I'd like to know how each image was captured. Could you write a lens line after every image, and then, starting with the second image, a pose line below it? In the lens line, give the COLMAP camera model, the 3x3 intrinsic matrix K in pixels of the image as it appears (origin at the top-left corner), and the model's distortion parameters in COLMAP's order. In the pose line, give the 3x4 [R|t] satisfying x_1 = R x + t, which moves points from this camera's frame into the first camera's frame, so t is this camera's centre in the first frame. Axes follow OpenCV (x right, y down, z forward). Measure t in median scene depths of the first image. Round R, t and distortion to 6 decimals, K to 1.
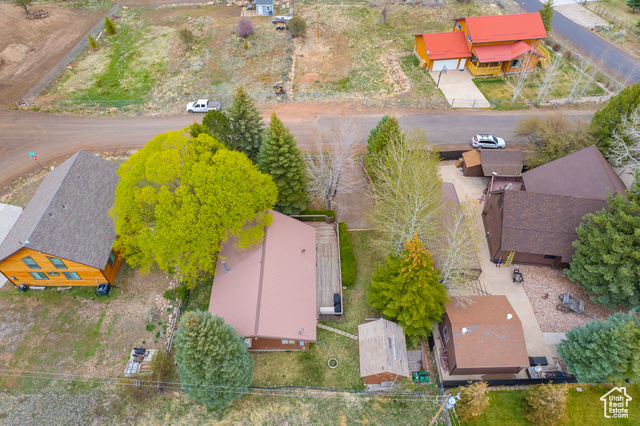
lens RADIAL K [[406.7, 0, 320.0], [0, 406.7, 213.0], [0, 0, 1]] dist [-0.085486, 0.078252]
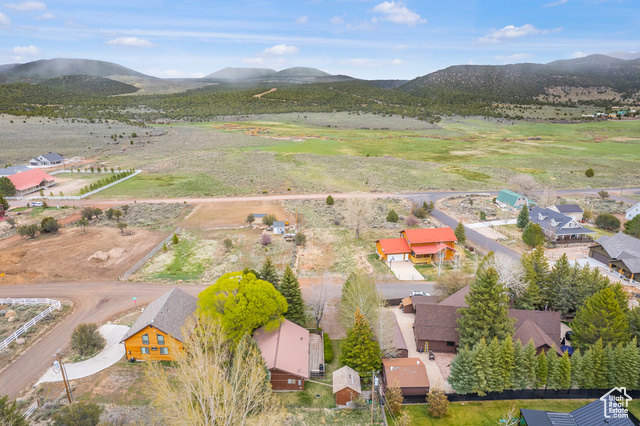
lens RADIAL K [[406.7, 0, 320.0], [0, 406.7, 213.0], [0, 0, 1]] dist [-0.085486, 0.078252]
pose [[0.999998, -0.002101, 0.000133, 0.022055], [0.001851, 0.846991, -0.531604, 0.322604], [0.001004, 0.531603, 0.846993, -0.427467]]
